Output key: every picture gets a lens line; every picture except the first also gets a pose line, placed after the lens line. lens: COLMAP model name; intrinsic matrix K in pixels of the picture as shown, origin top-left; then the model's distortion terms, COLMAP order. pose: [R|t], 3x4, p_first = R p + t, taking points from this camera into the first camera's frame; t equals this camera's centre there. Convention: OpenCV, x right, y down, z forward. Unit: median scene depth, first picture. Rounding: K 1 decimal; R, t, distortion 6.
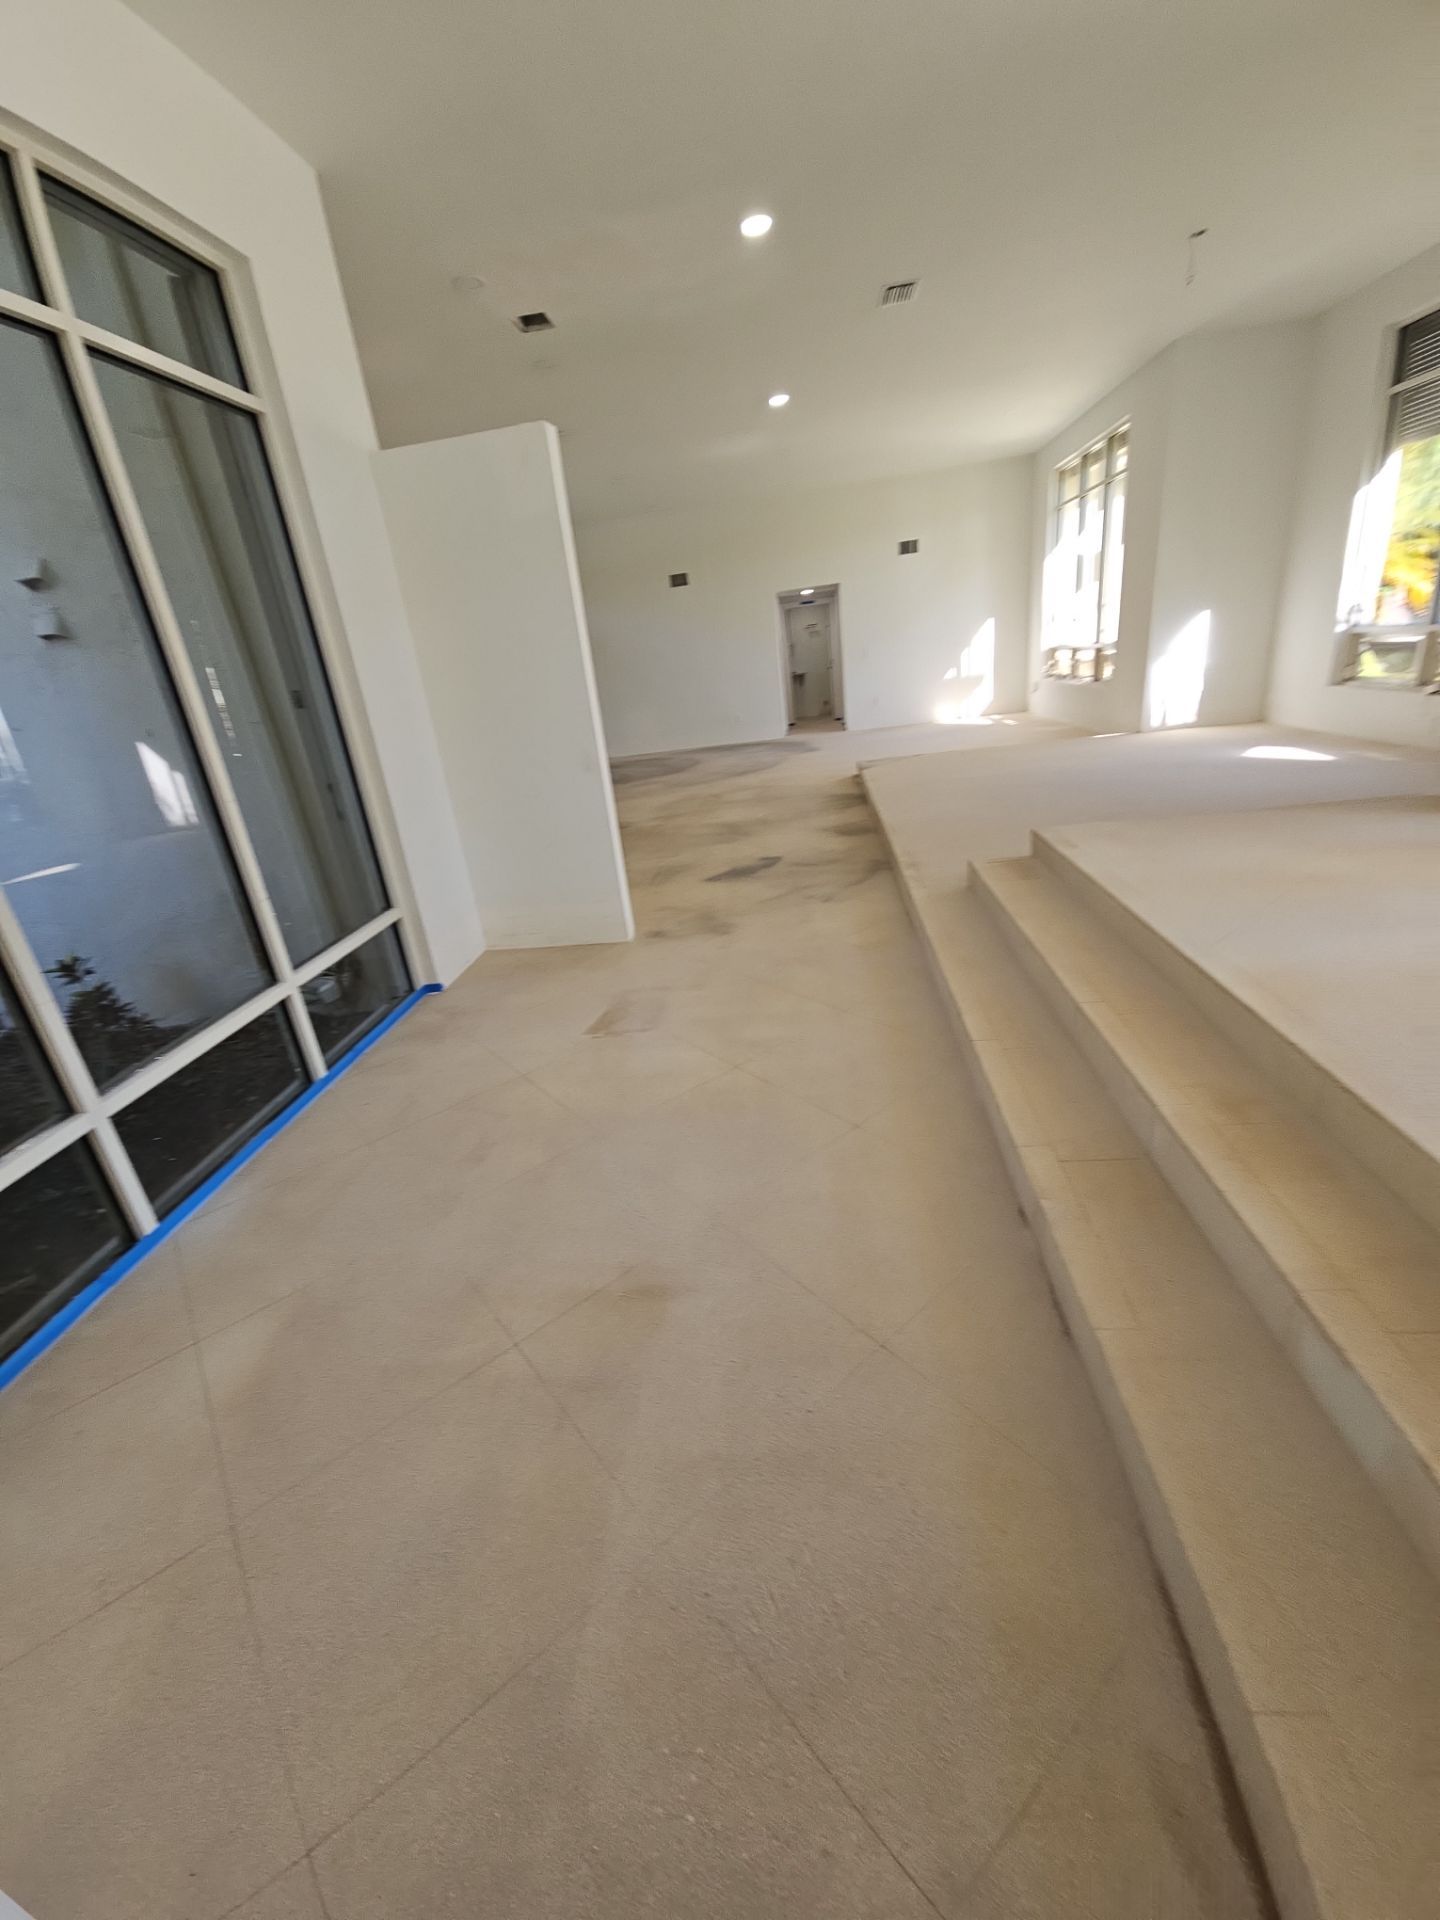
lens RADIAL K [[783.5, 0, 715.9], [0, 783.5, 958.8], [0, 0, 1]] dist [0.005976, -0.004912]
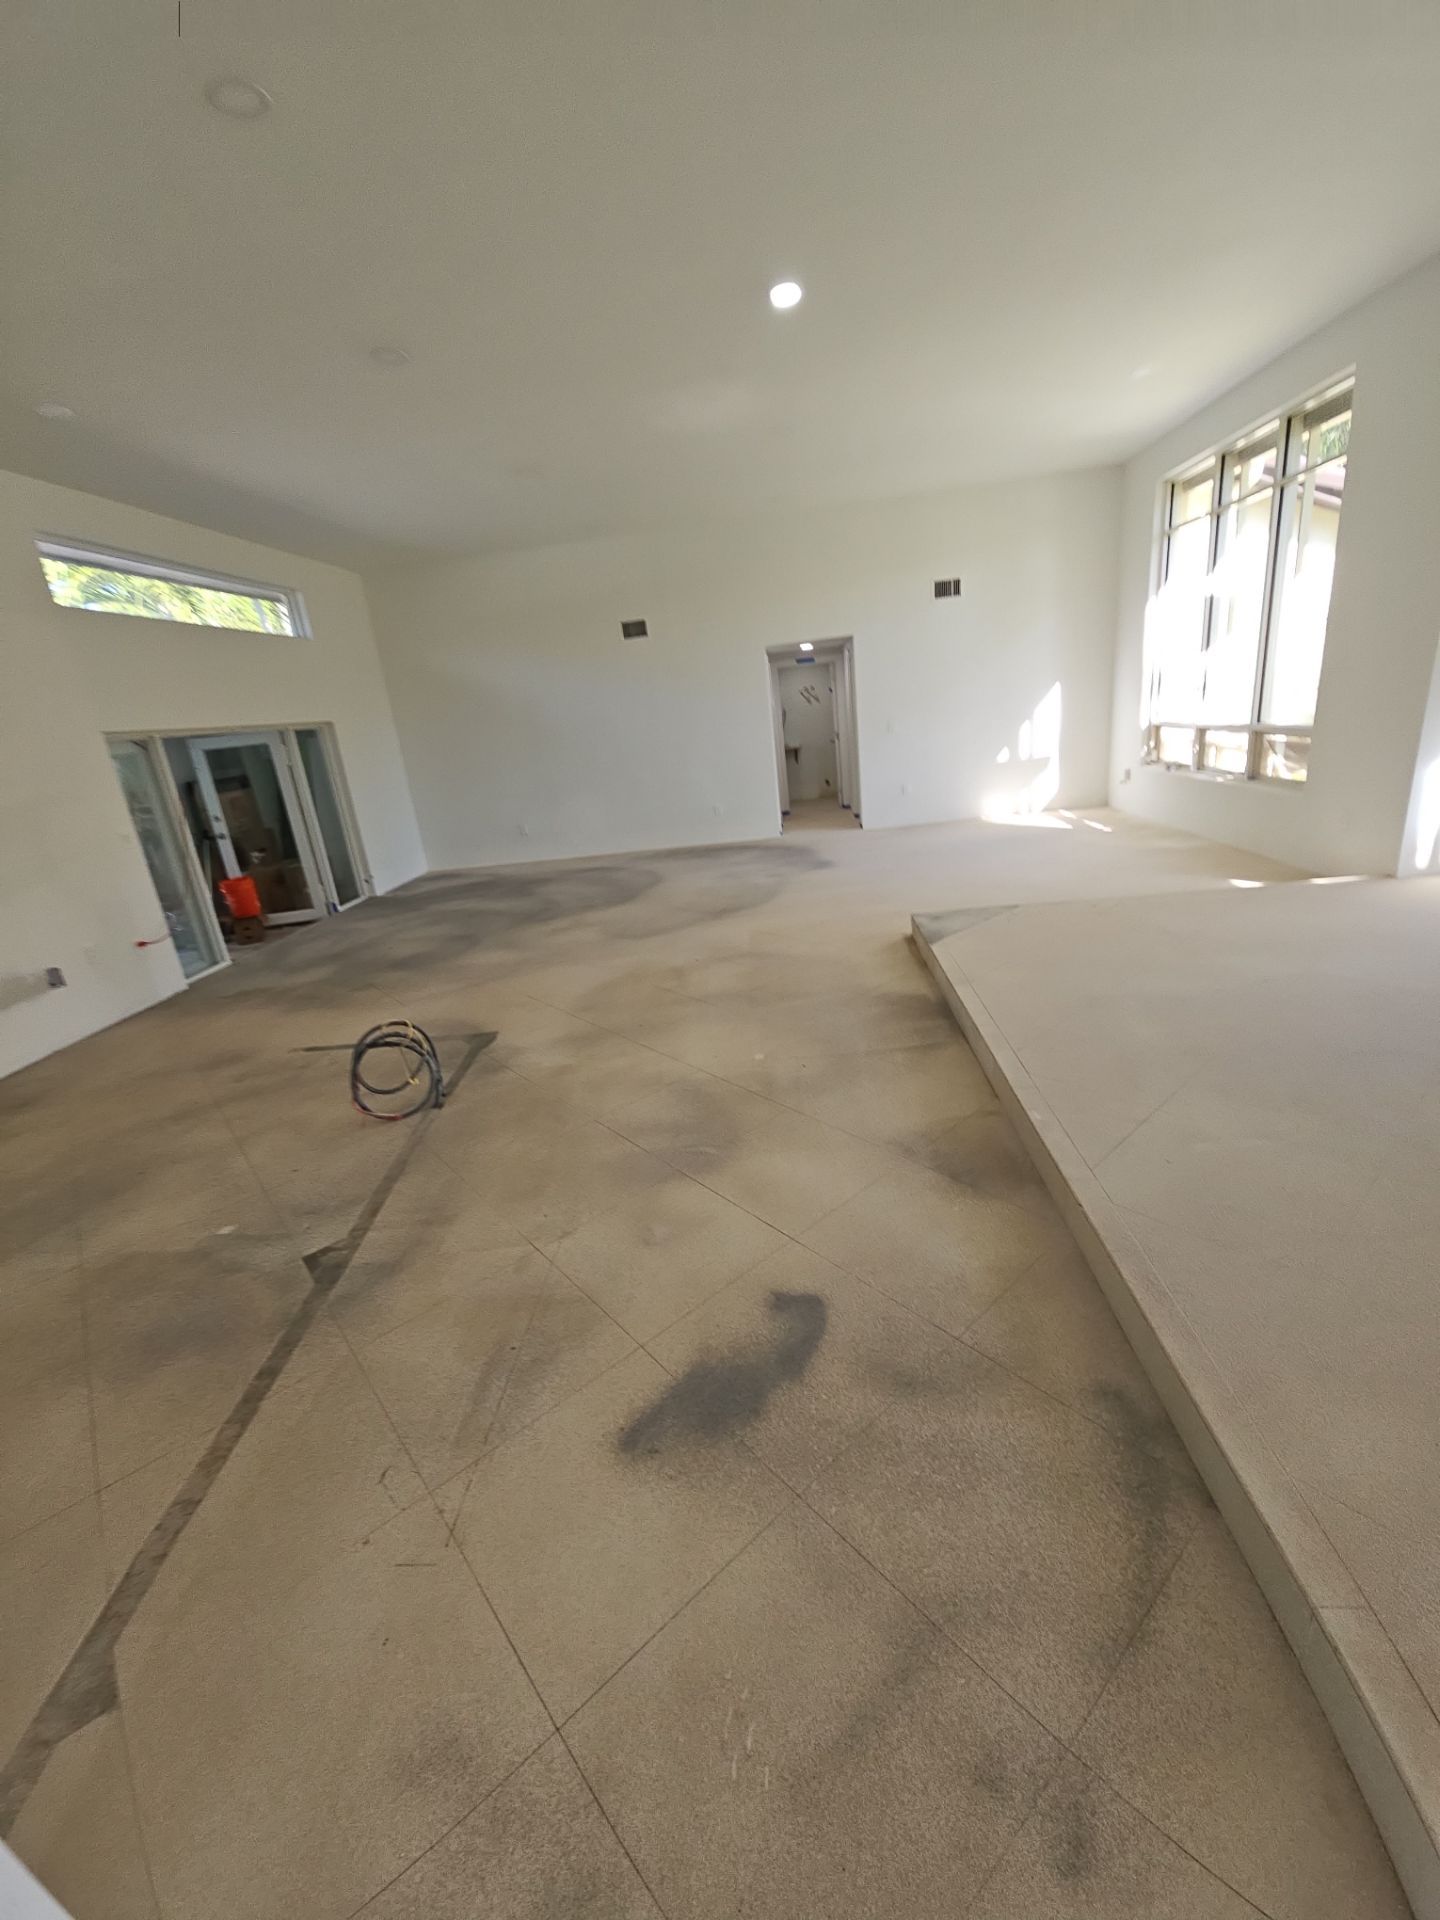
lens RADIAL K [[783.5, 0, 718.4], [0, 783.5, 958.9], [0, 0, 1]] dist [0.005976, -0.004912]
pose [[0.999620, -0.000440, 0.027579, 0.014973], [0.002203, 0.997950, -0.063956, -0.195033], [-0.027494, 0.063993, 0.997572, 0.437577]]
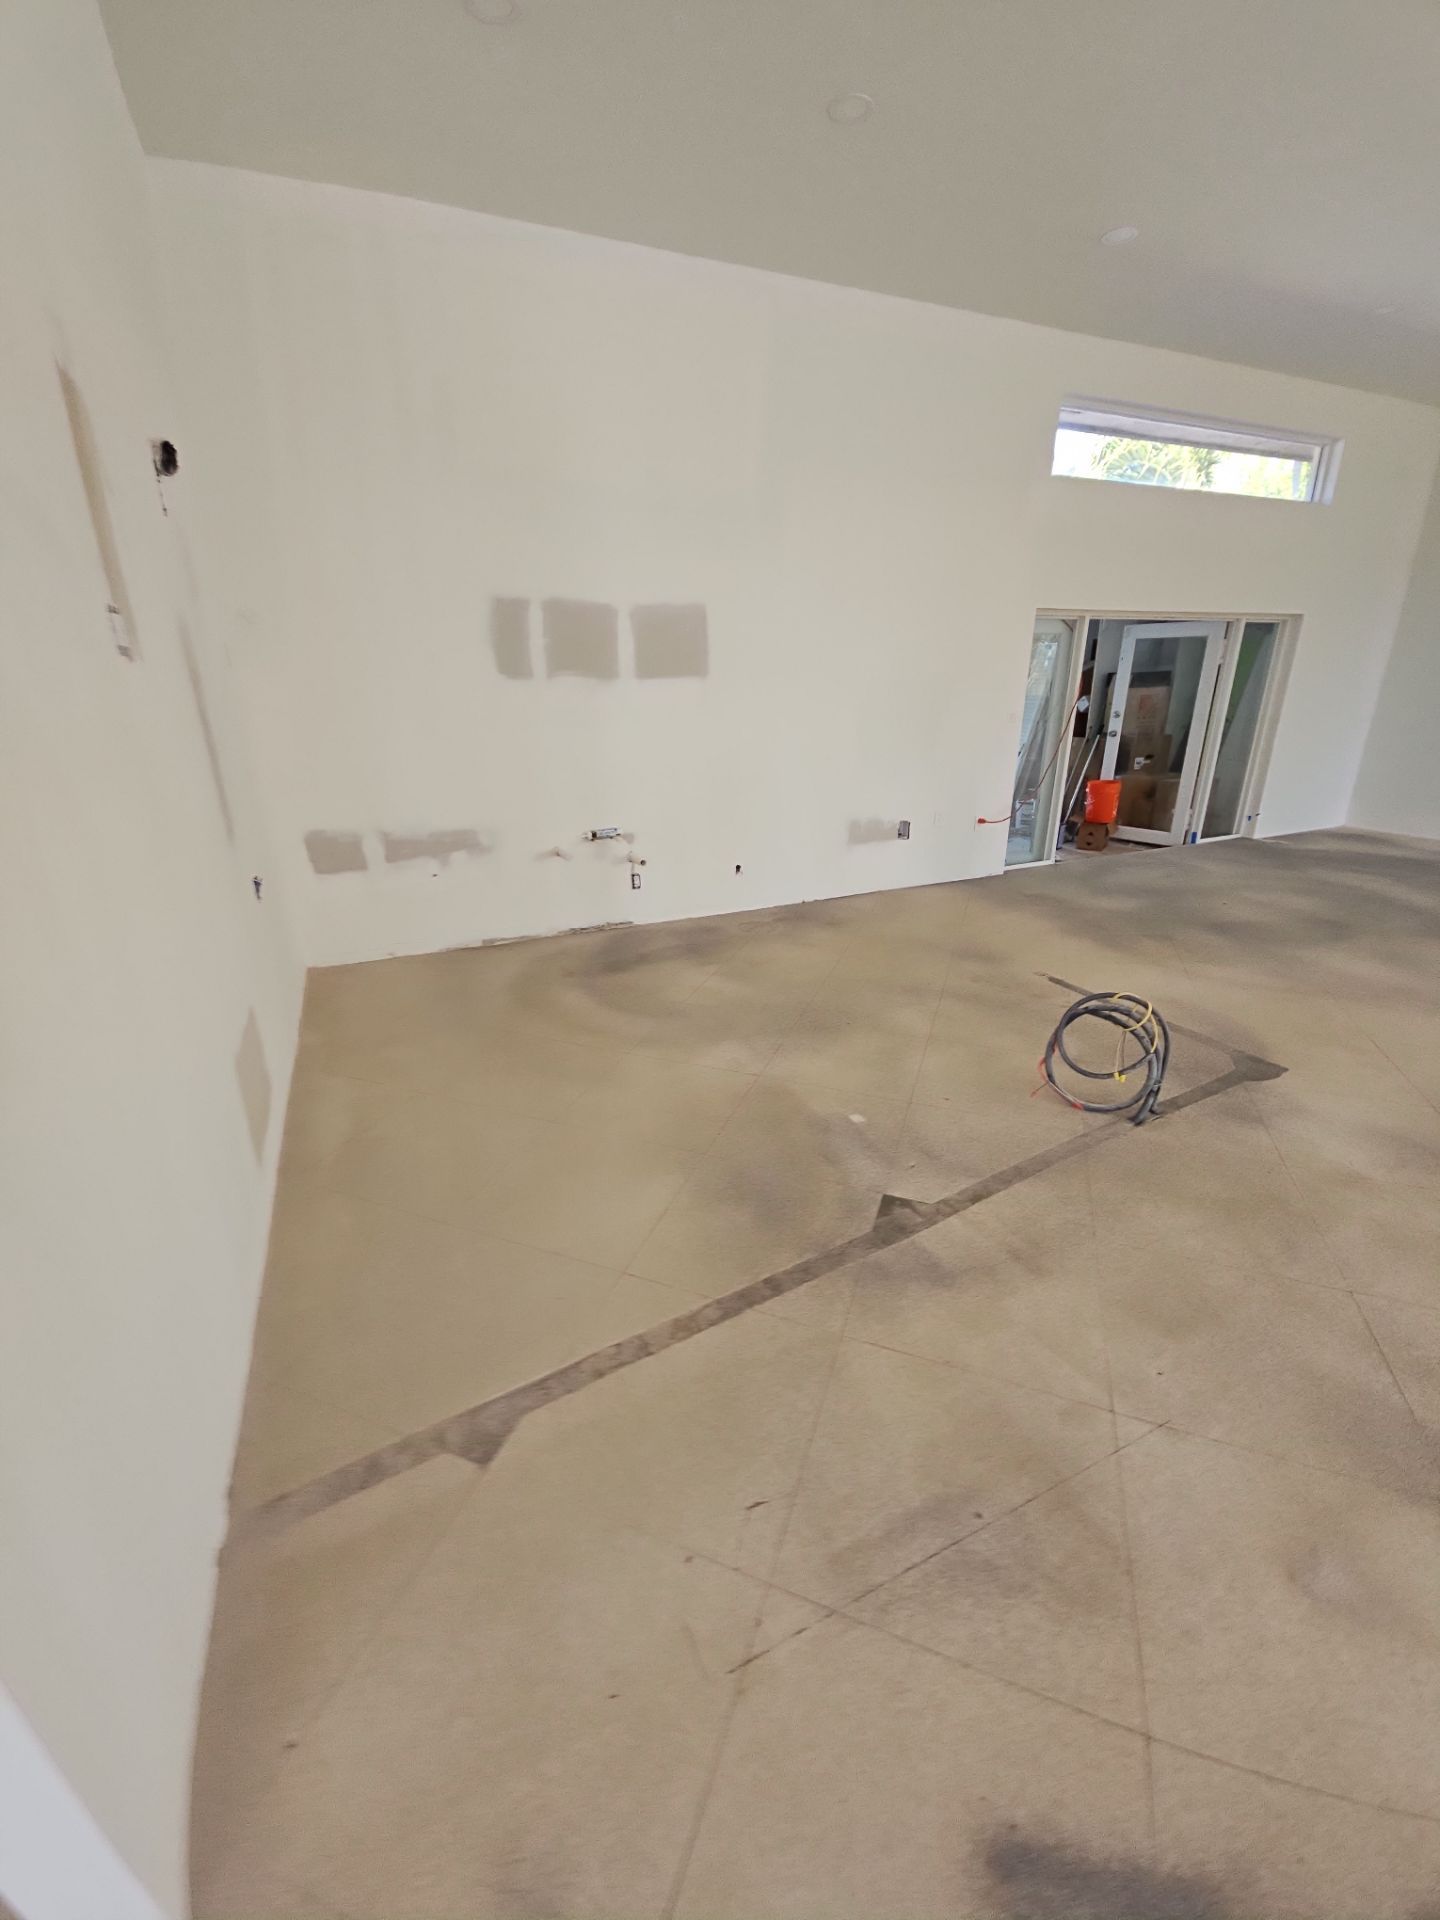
lens RADIAL K [[783.5, 0, 702.1], [0, 783.5, 964.4], [0, 0, 1]] dist [0.005976, -0.004912]
pose [[0.489701, 0.399239, -0.775114, 0.011026], [-0.354929, 0.903291, 0.241022, -0.218045], [0.796378, 0.157082, 0.584044, 0.542311]]
